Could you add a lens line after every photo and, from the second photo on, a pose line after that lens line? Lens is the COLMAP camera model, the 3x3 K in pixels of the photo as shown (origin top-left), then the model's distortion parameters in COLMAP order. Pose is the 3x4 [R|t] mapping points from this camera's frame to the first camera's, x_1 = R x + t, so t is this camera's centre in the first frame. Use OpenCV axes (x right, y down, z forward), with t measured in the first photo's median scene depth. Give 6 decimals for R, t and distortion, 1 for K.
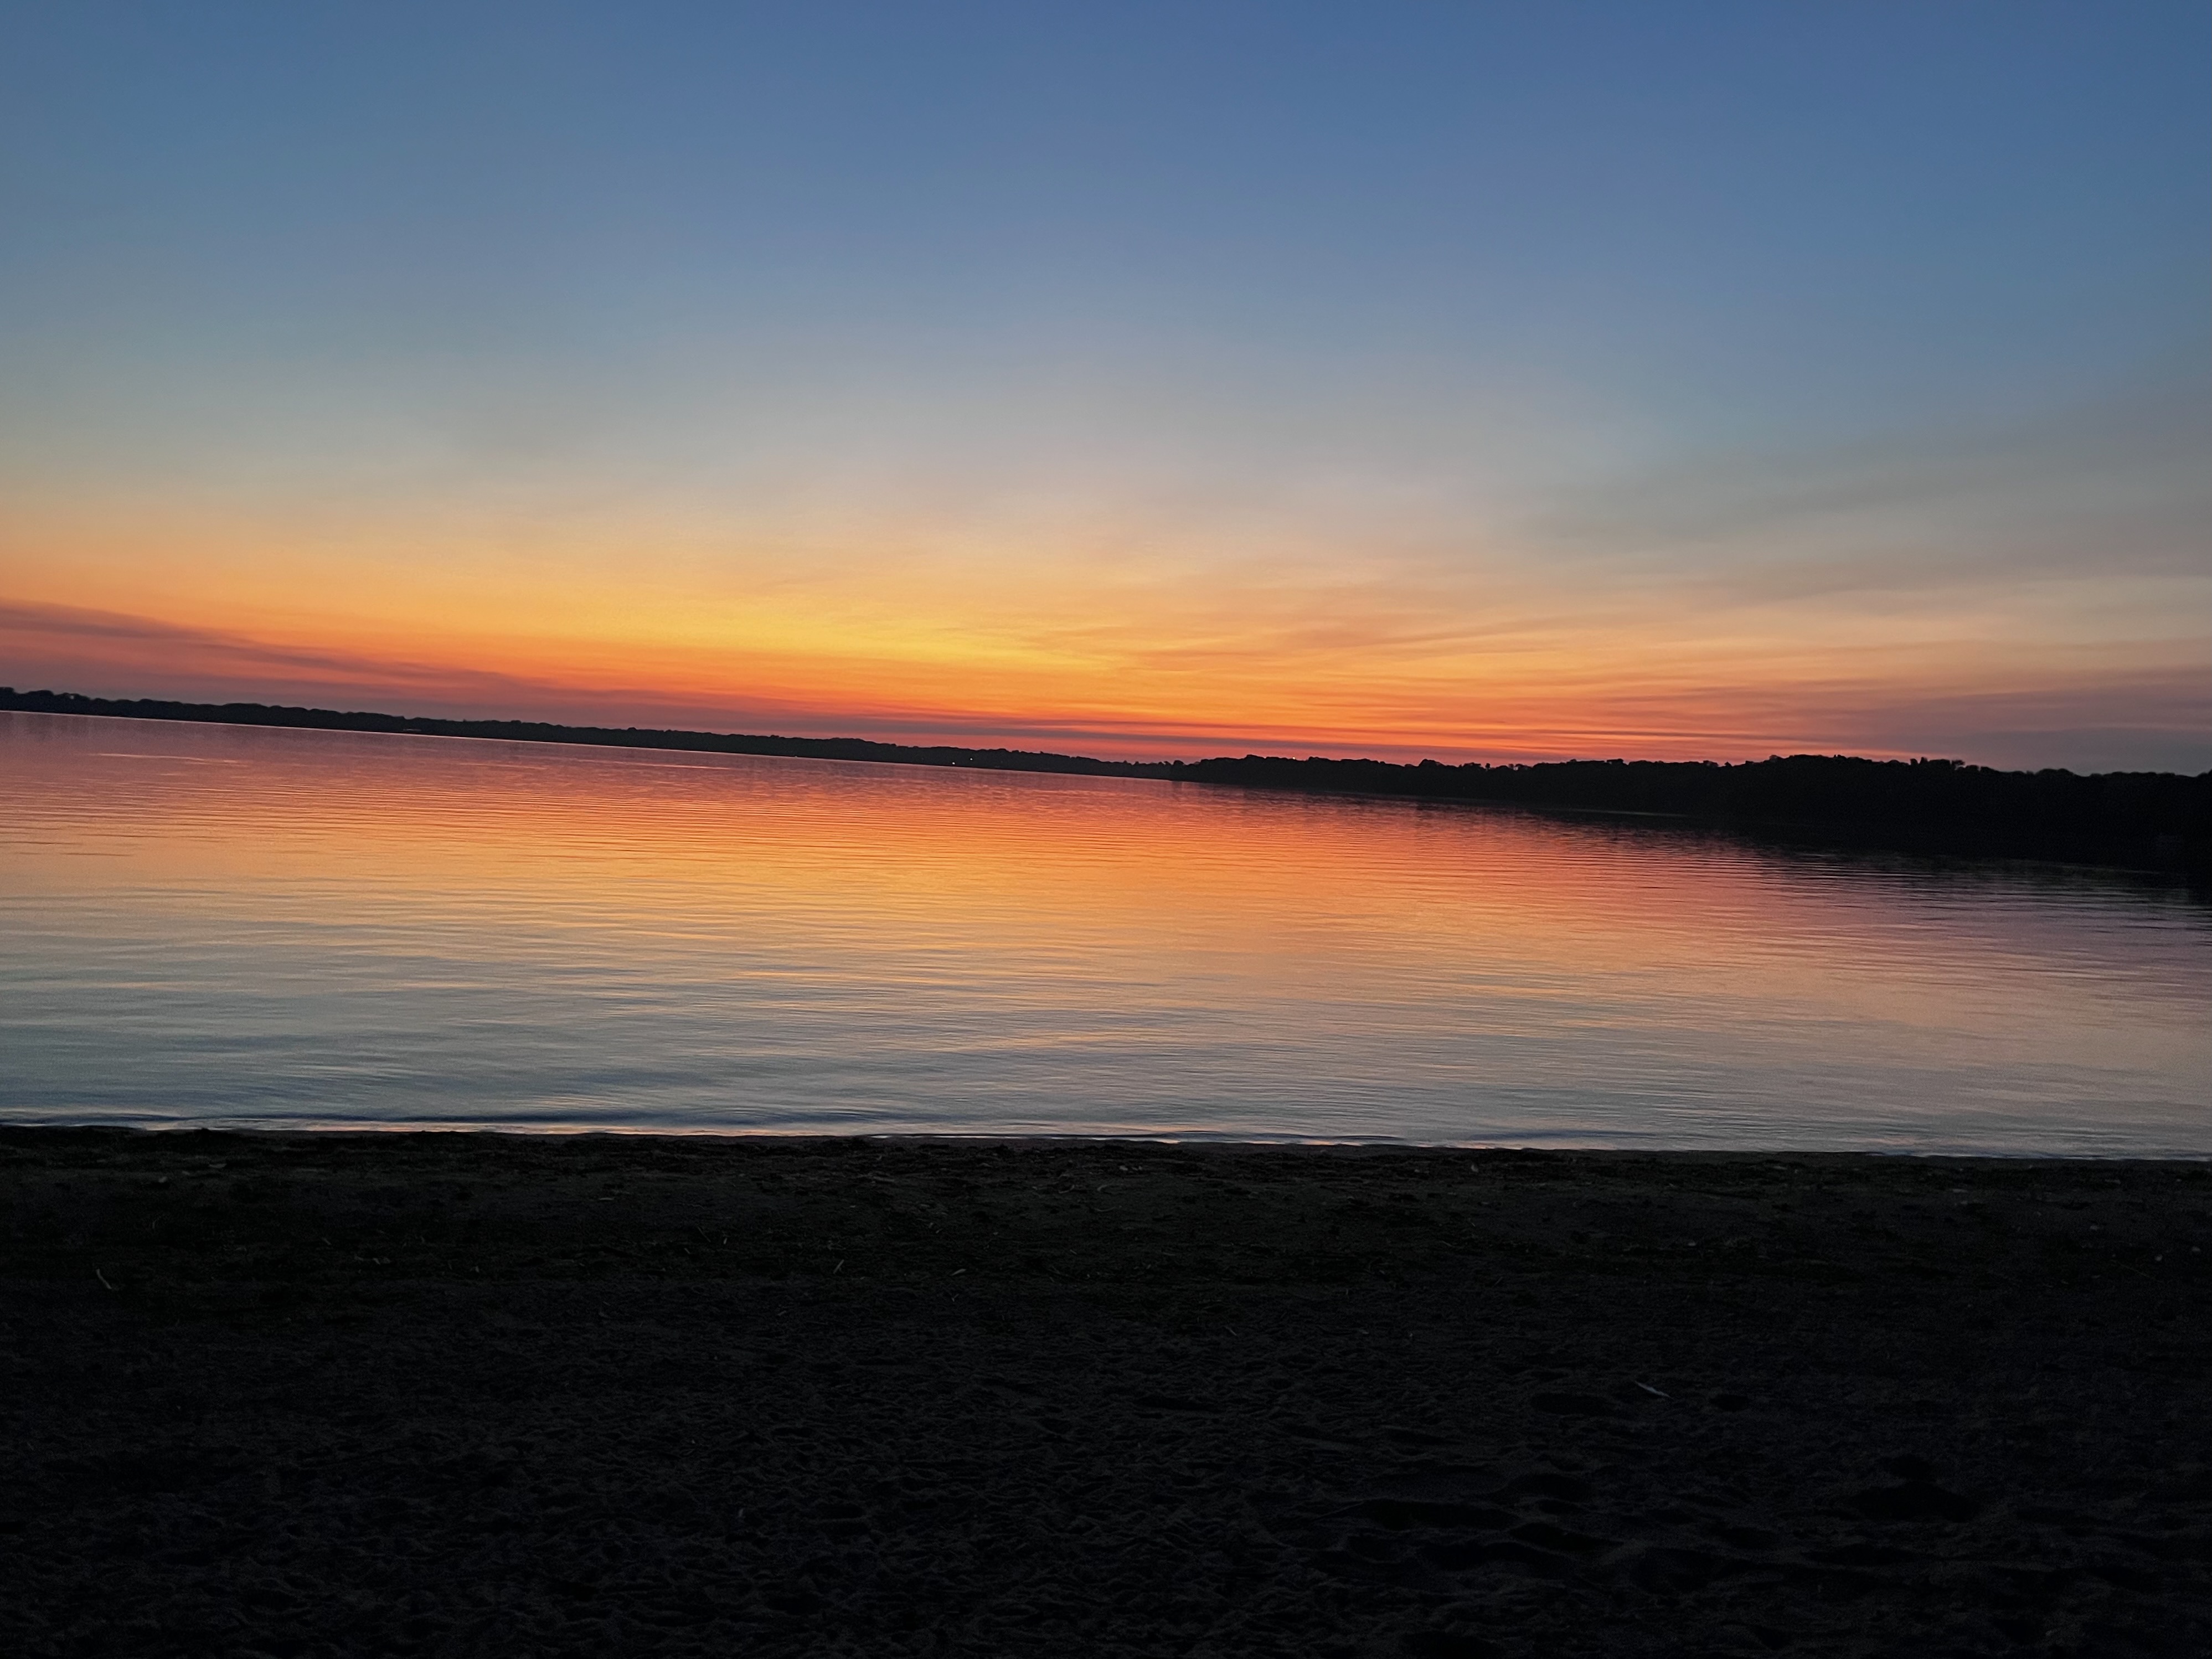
lens RADIAL K [[1641.8, 0, 1106.2], [0, 1641.8, 822.3], [0, 0, 1]] dist [0.028541, -0.030294]
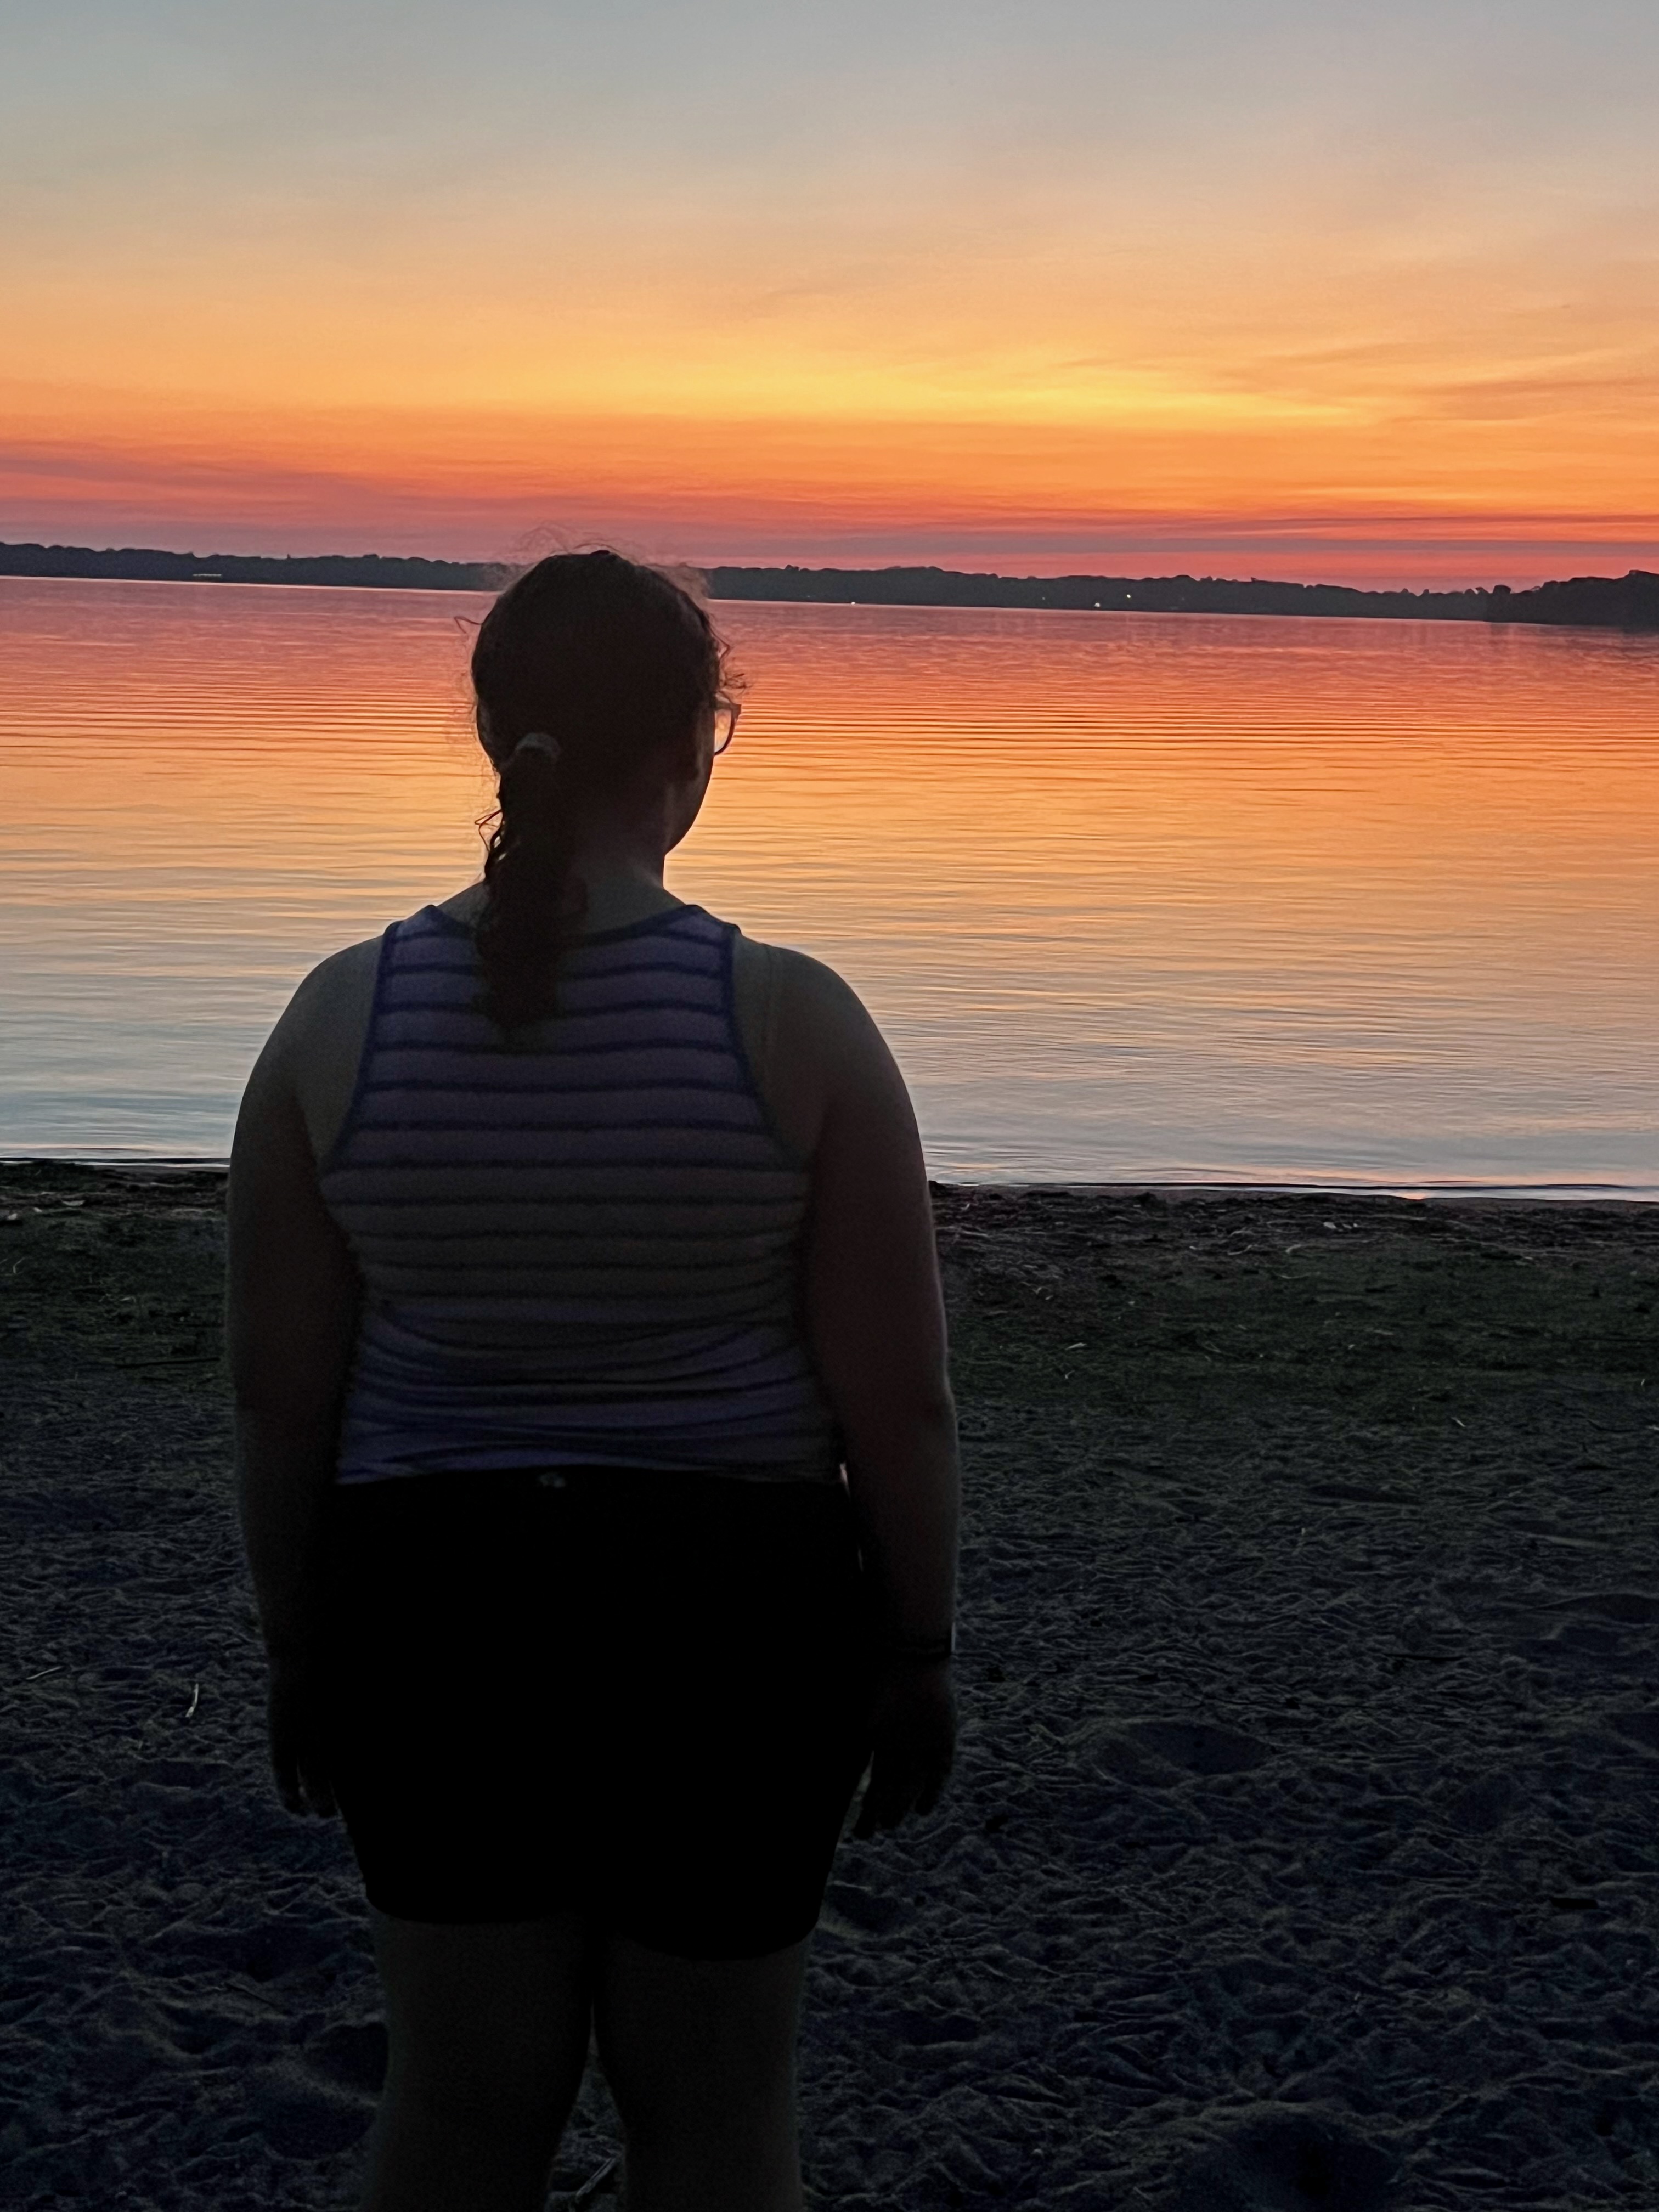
lens RADIAL K [[2825.5, 0, 842.9], [0, 2825.5, 1120.2], [0, 0, 1]] dist [0.069574, 0.000000]
pose [[0.983080, 0.001025, -0.183175, 0.043083], [0.025310, 0.989633, 0.141373, 0.002141], [0.181421, -0.143617, 0.972862, -0.235415]]
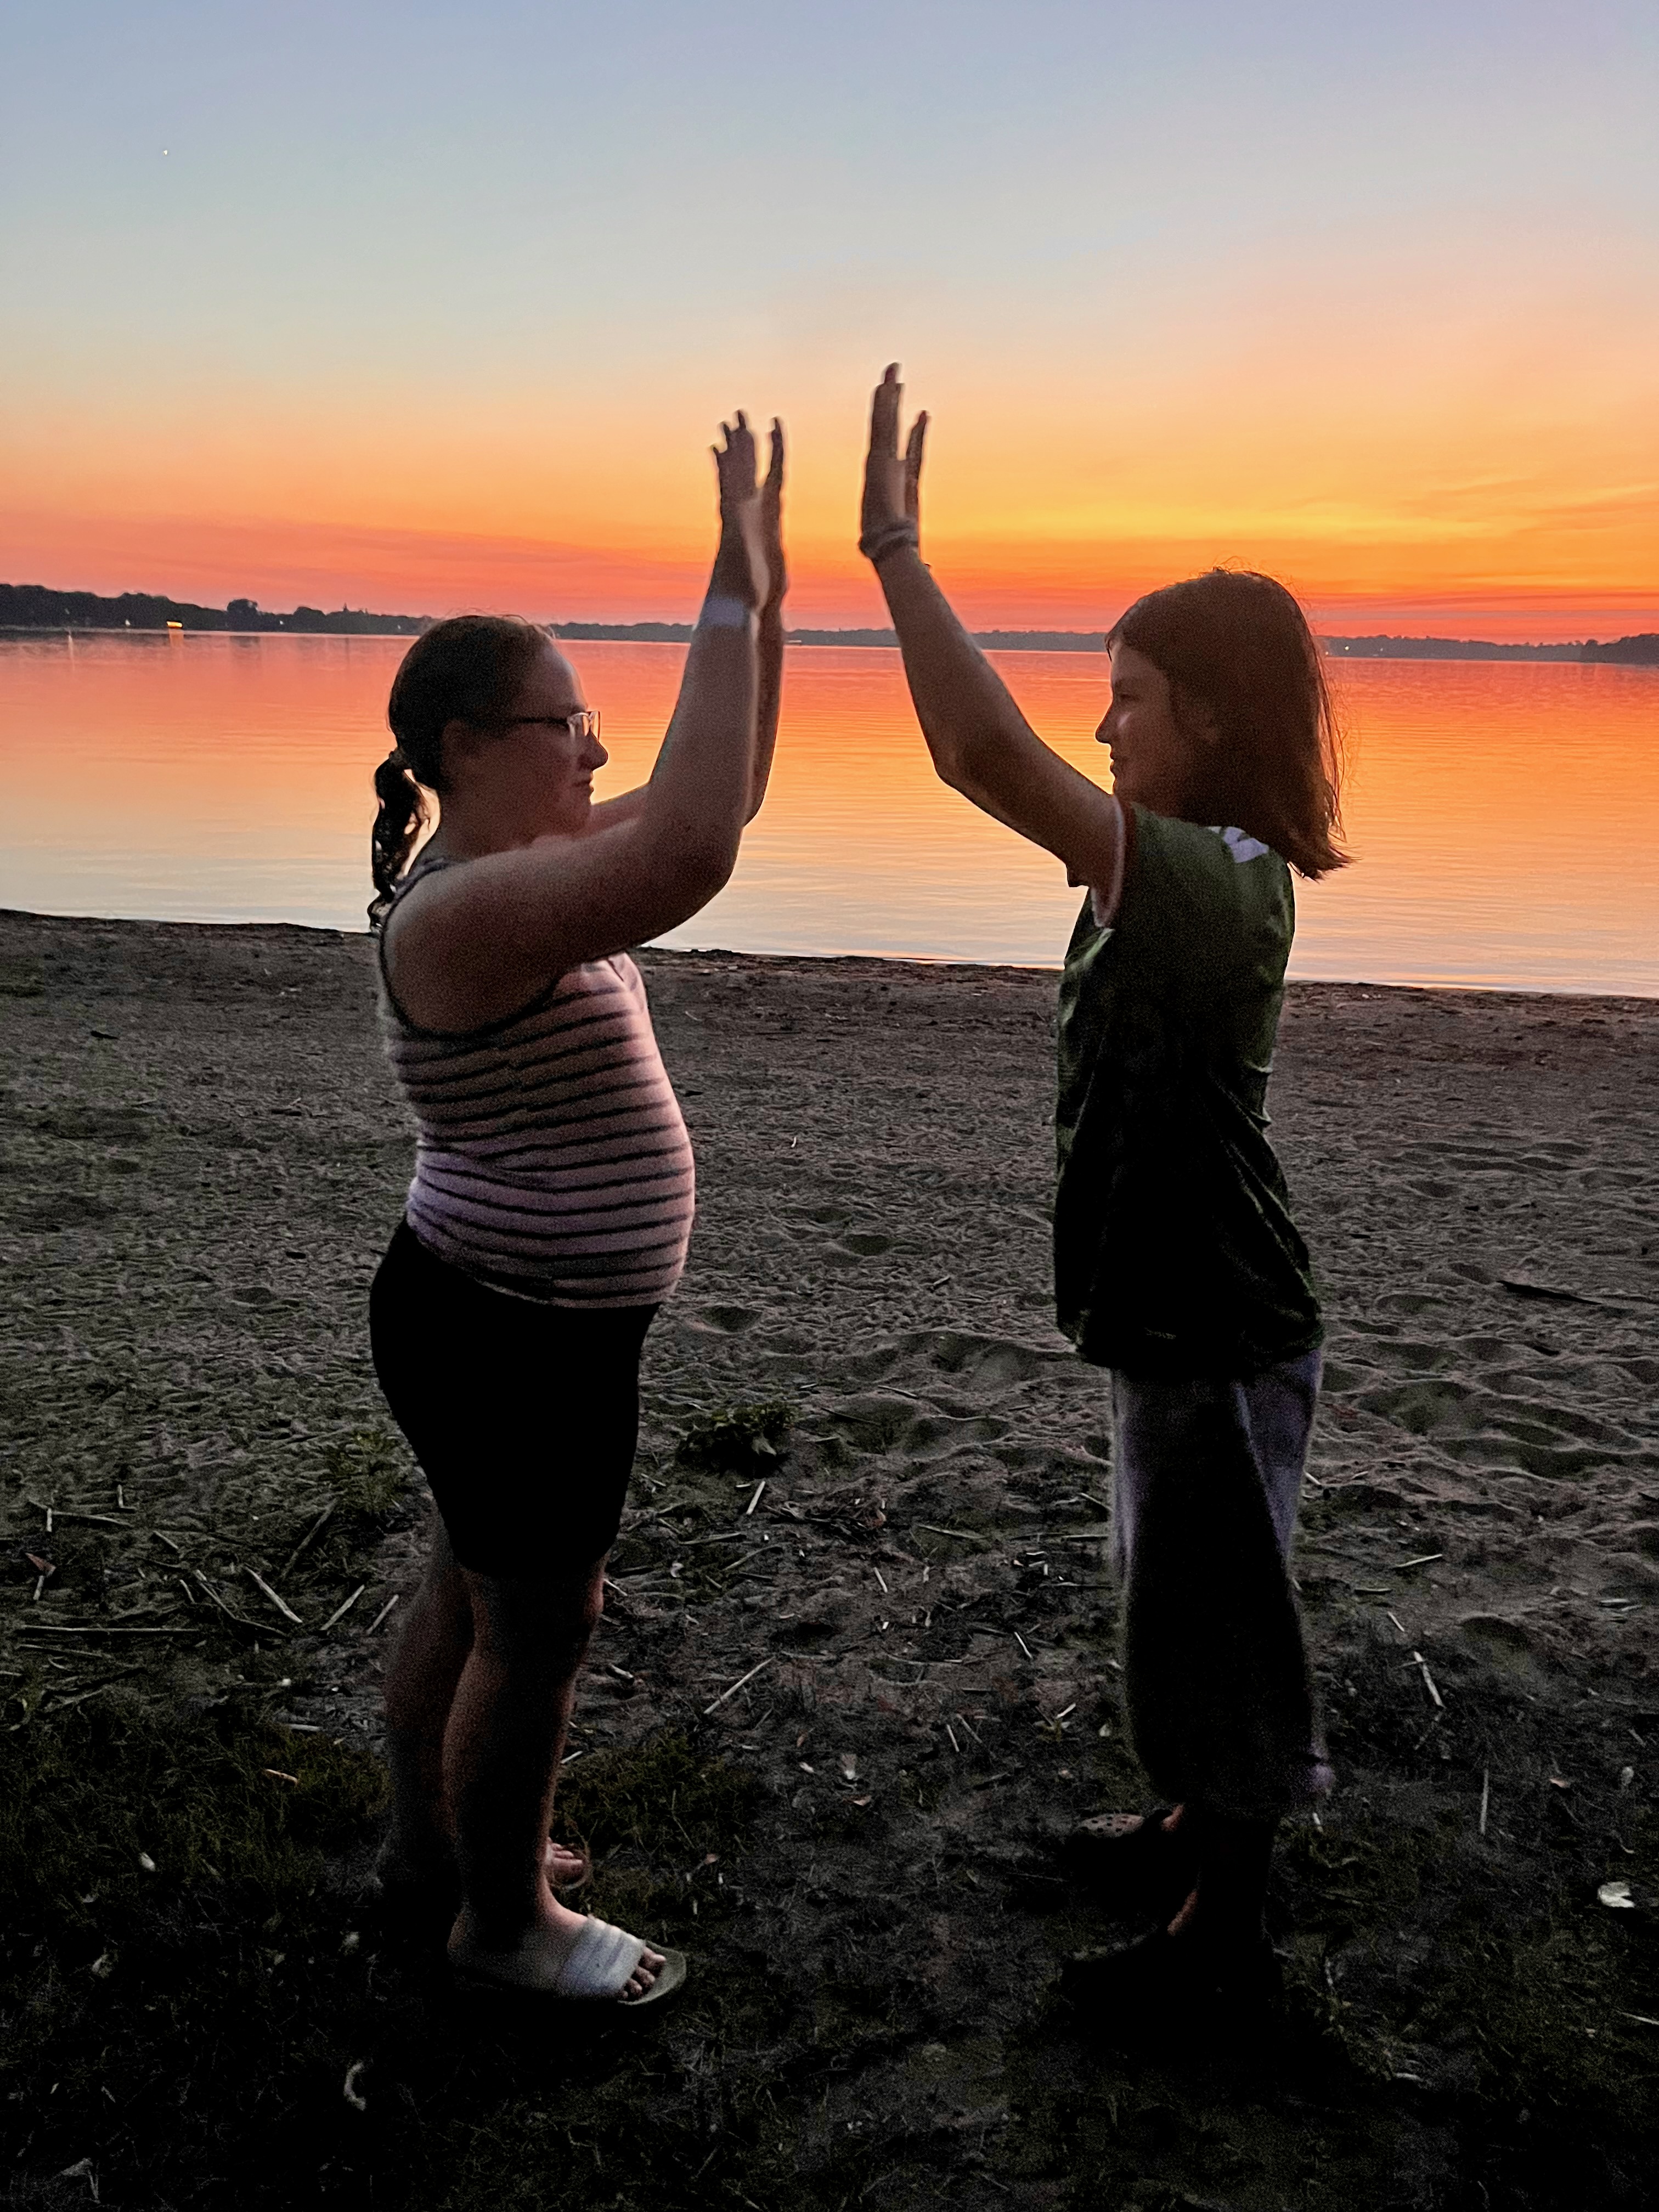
lens RADIAL K [[1641.7, 0, 811.1], [0, 1641.7, 1106.8], [0, 0, 1]] dist [0.028541, -0.030294]
pose [[0.924917, 0.058474, -0.375644, 0.158802], [0.027872, 0.975011, 0.220401, 0.000634], [0.379145, -0.214323, 0.900175, -0.541767]]
